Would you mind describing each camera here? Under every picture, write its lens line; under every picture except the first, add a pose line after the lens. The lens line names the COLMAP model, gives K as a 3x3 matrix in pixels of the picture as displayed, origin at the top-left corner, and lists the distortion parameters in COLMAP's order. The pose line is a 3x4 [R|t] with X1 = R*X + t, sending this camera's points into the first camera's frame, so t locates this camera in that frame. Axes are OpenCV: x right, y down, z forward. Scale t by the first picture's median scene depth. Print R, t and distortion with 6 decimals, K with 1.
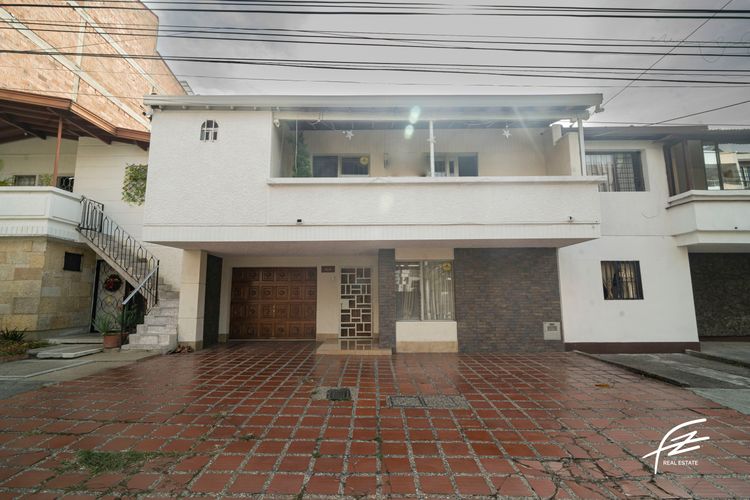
lens RADIAL K [[359.2, 0, 373.9], [0, 359.2, 246.6], [0, 0, 1]] dist [-0.000135, -0.001077]
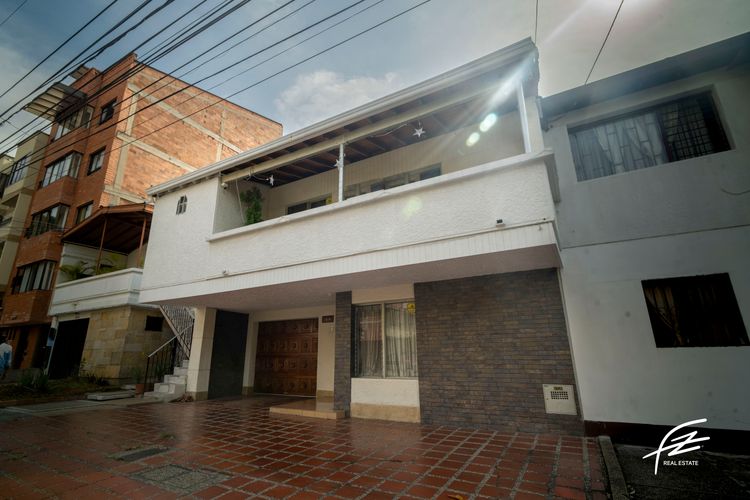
lens RADIAL K [[359.2, 0, 373.9], [0, 359.2, 246.6], [0, 0, 1]] dist [-0.000135, -0.001077]
pose [[0.867061, -0.148439, -0.475575, 0.554812], [0.076414, 0.982910, -0.167476, 0.051575], [0.492308, 0.108871, 0.863586, 0.265344]]
